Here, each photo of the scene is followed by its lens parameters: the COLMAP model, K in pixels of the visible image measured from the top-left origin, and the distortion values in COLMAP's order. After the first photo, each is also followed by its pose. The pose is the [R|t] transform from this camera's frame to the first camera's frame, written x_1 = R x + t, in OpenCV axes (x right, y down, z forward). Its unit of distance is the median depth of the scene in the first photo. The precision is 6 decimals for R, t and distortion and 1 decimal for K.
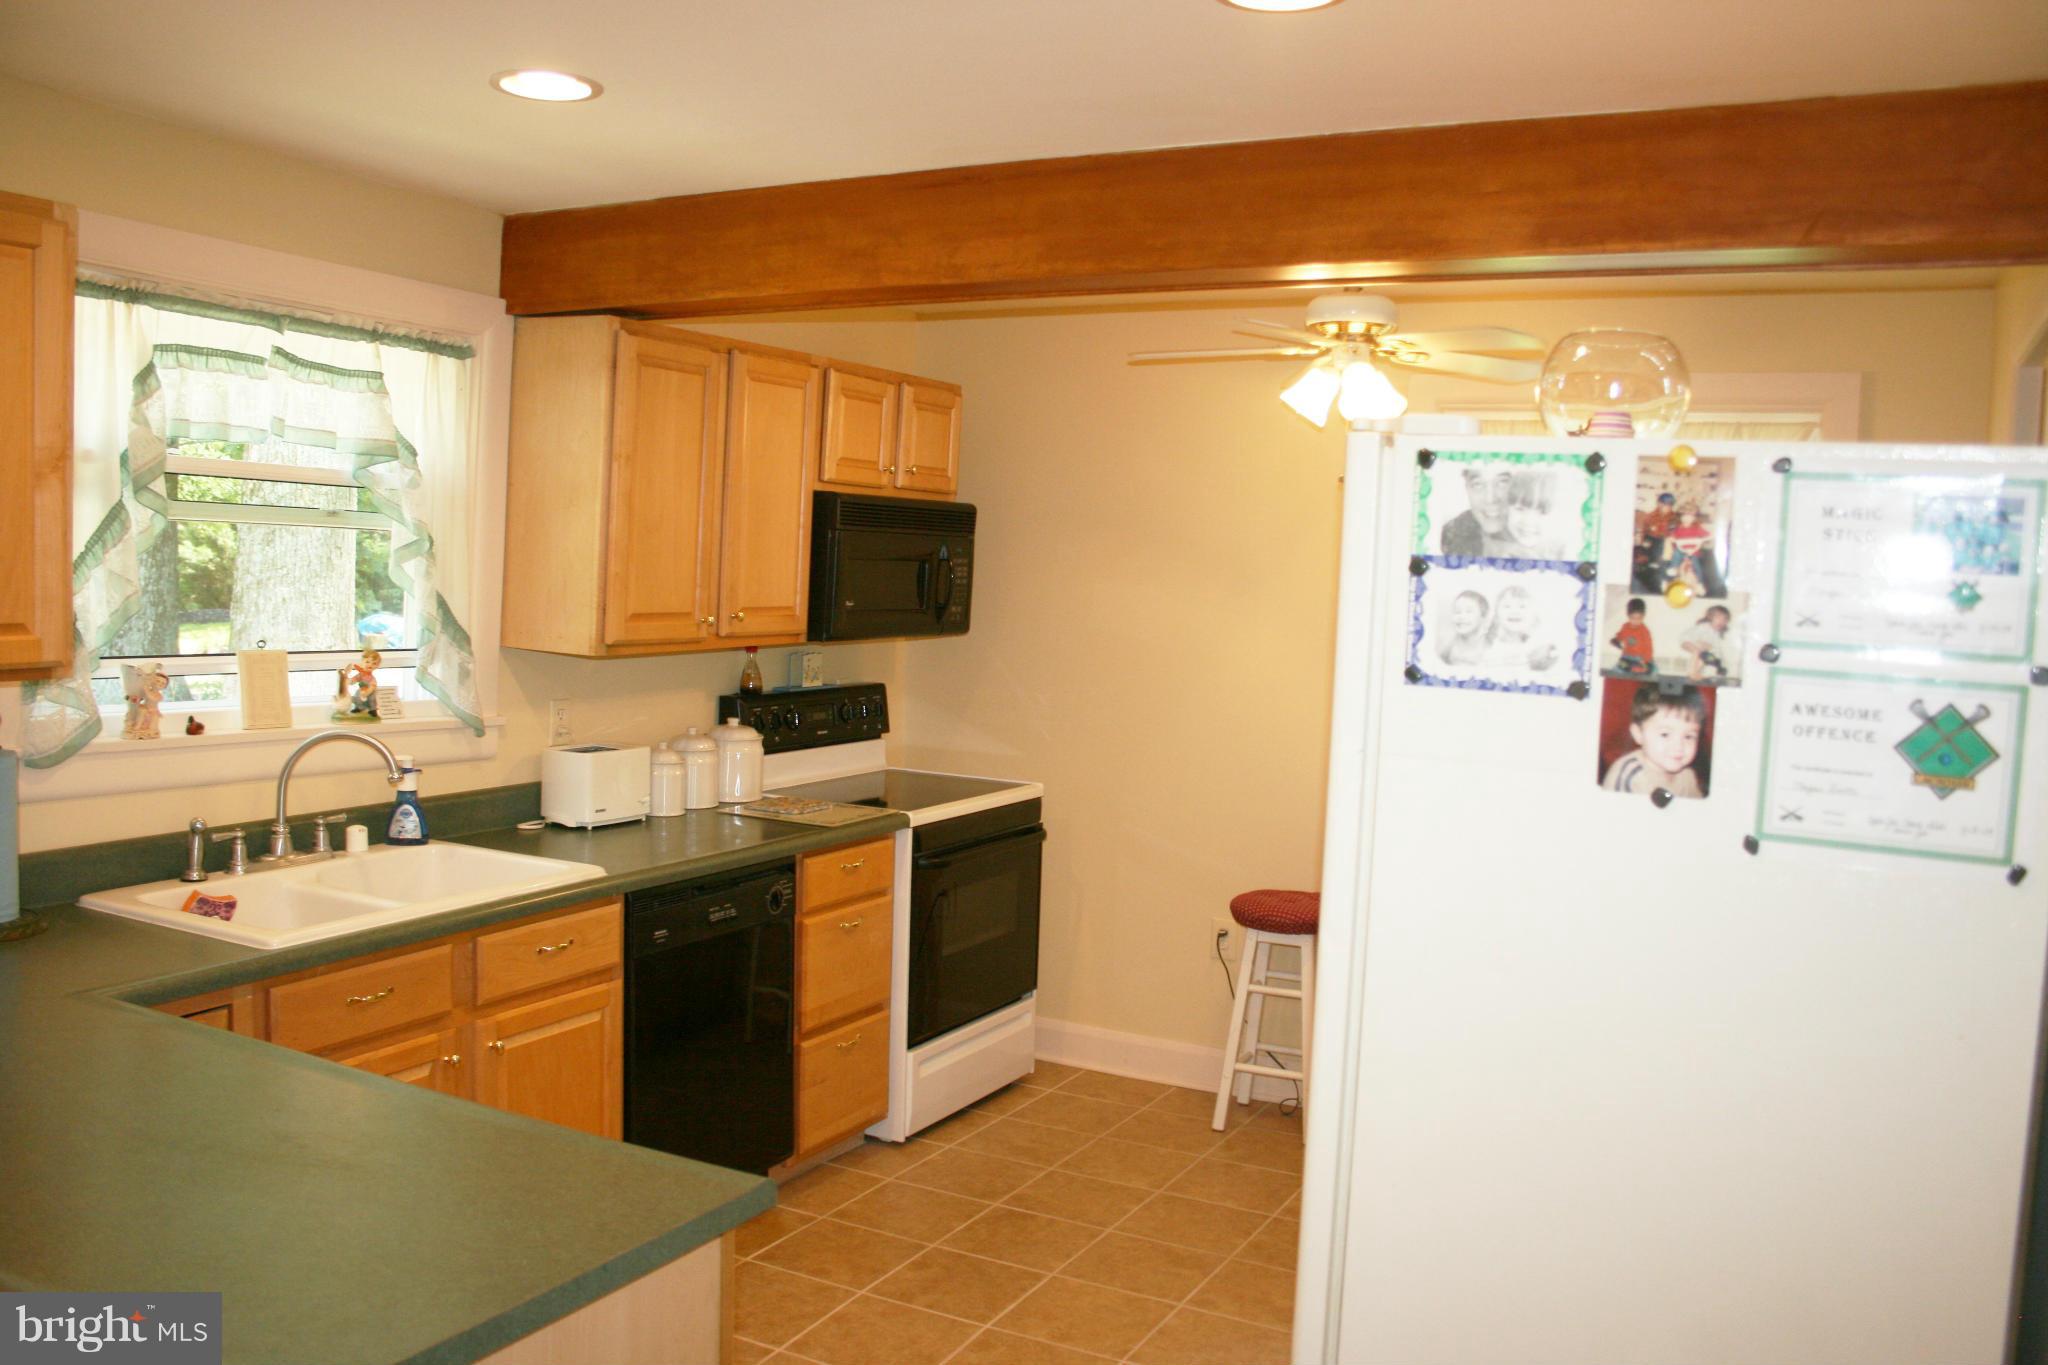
lens RADIAL K [[1692.1, 0, 1007.2], [0, 1692.1, 685.2], [0, 0, 1]] dist [-0.149716, 0.118081]
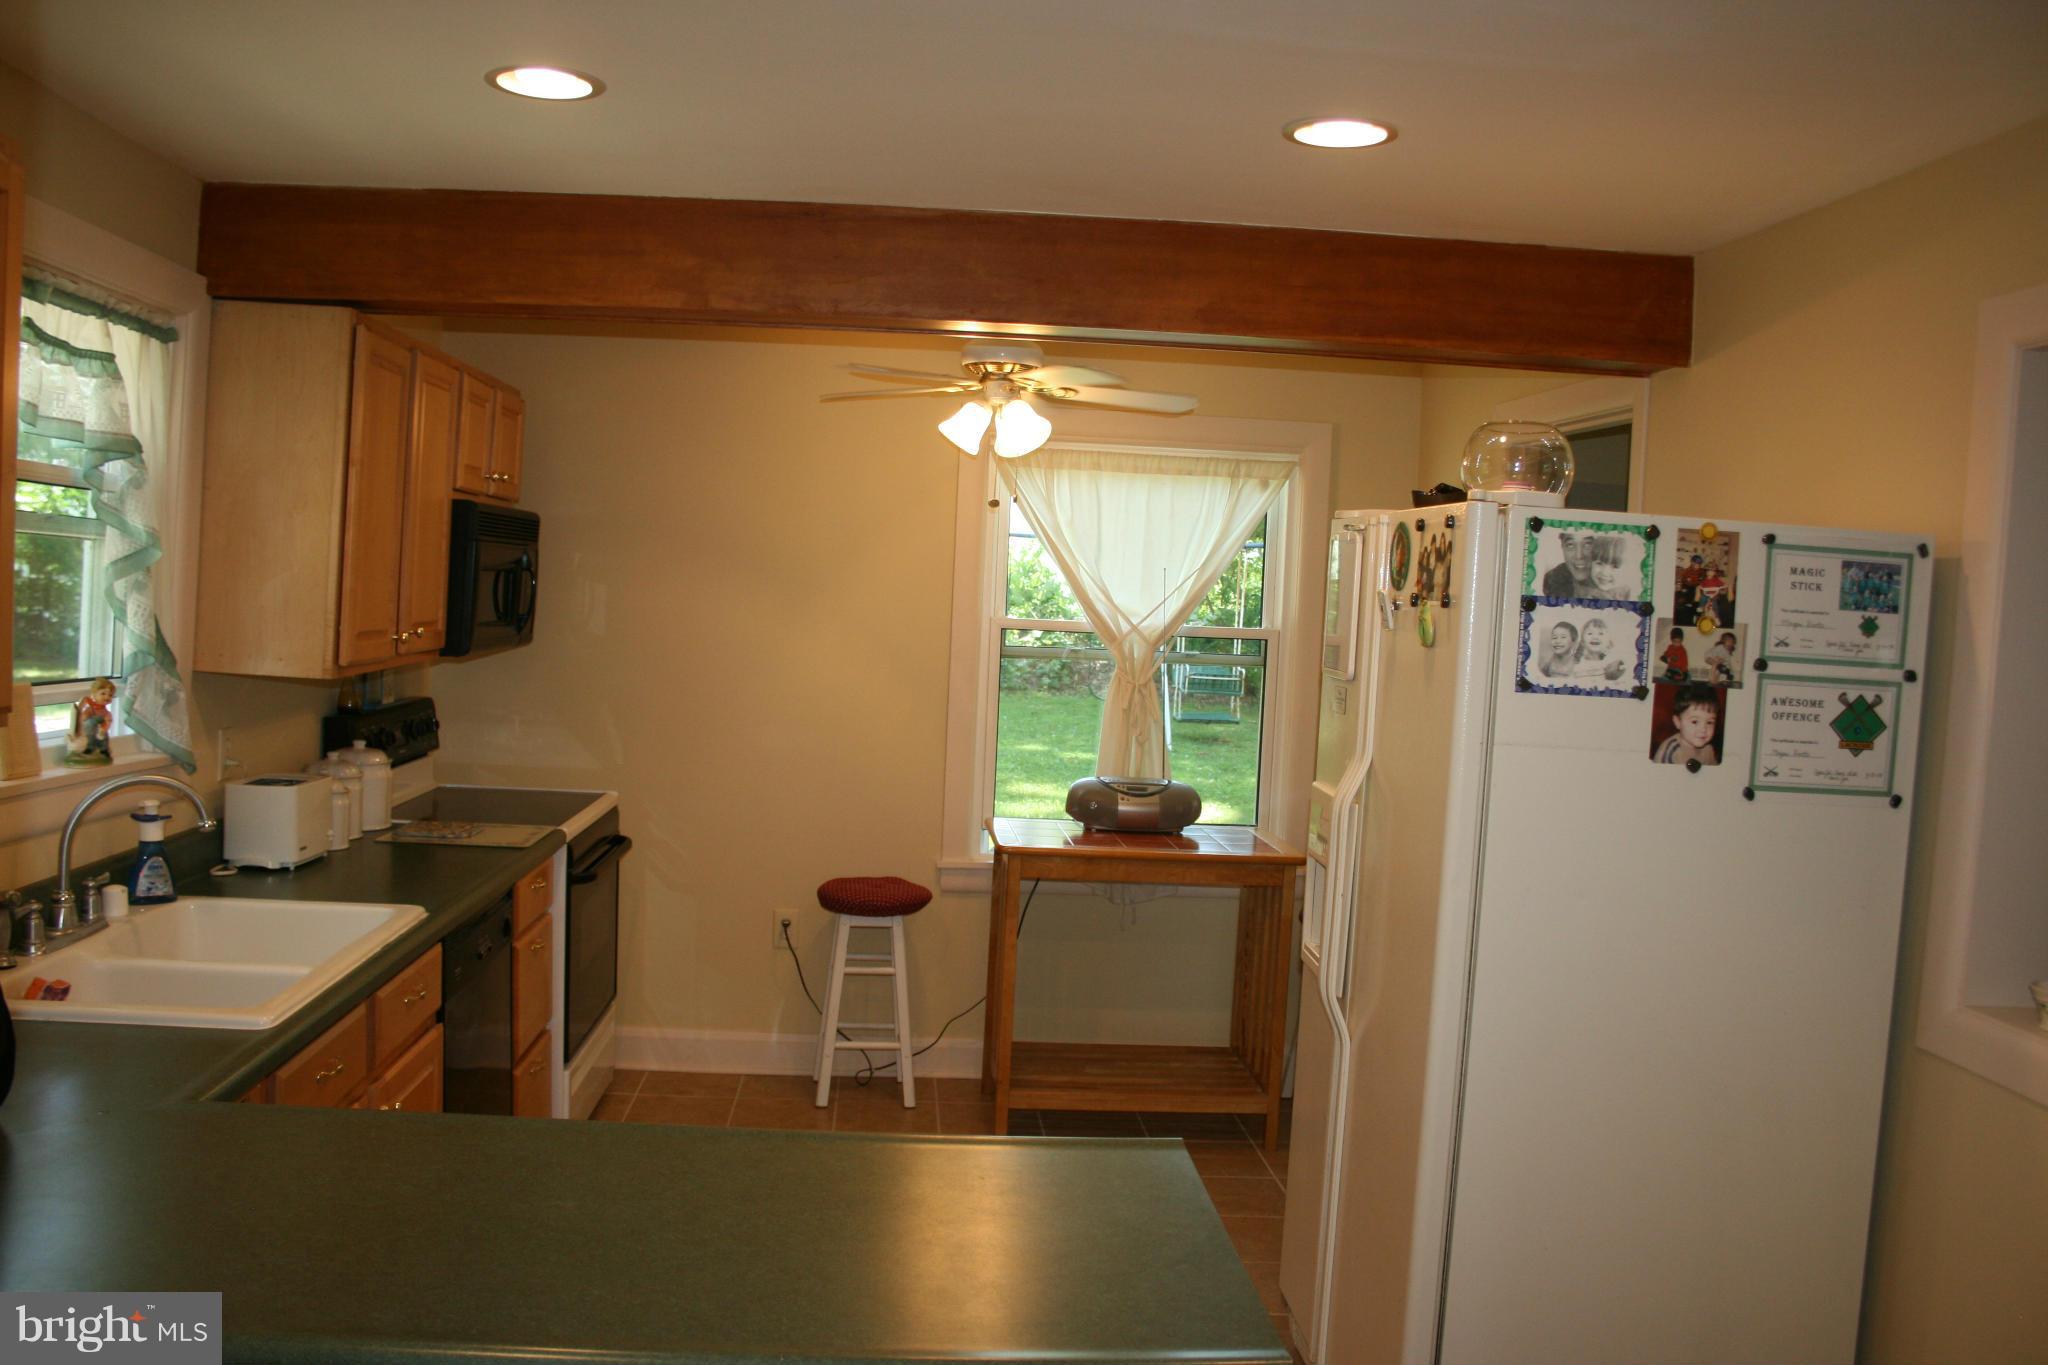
lens RADIAL K [[1692.1, 0, 1007.2], [0, 1692.1, 685.2], [0, 0, 1]] dist [-0.149716, 0.118081]
pose [[0.851942, -0.028548, 0.522858, -0.837133], [0.025025, 0.999592, 0.013802, -0.035895], [-0.523038, 0.001327, 0.852308, 0.078644]]
